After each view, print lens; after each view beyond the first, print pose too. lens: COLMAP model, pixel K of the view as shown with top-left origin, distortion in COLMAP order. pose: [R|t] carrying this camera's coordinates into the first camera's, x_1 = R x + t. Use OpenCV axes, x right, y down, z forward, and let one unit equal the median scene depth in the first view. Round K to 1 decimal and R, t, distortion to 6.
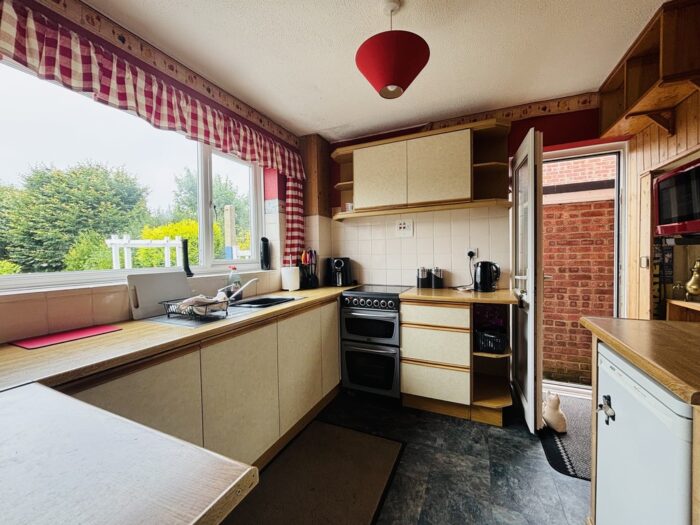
lens RADIAL K [[283.1, 0, 349.8], [0, 283.1, 260.6], [0, 0, 1]] dist [0.004521, -0.000431]
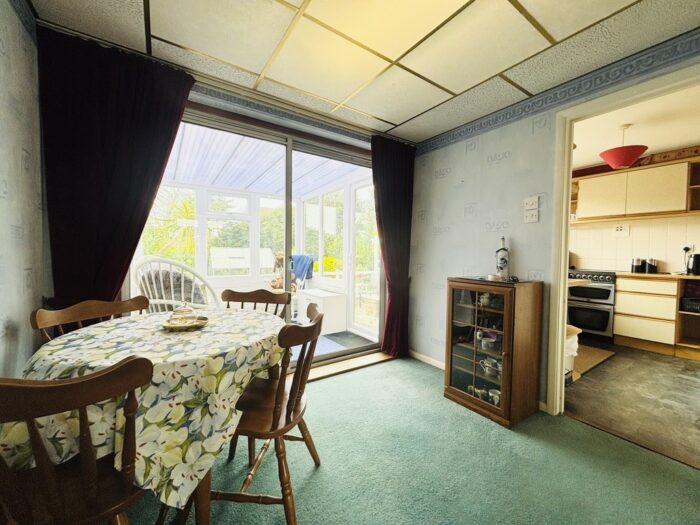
lens RADIAL K [[283.1, 0, 349.7], [0, 283.1, 263.3], [0, 0, 1]] dist [0.004521, -0.000431]
pose [[0.851079, 0.047560, -0.522879, -0.263842], [-0.048870, 0.998741, 0.011299, 0.121710], [0.522758, 0.015937, 0.852332, -1.136282]]
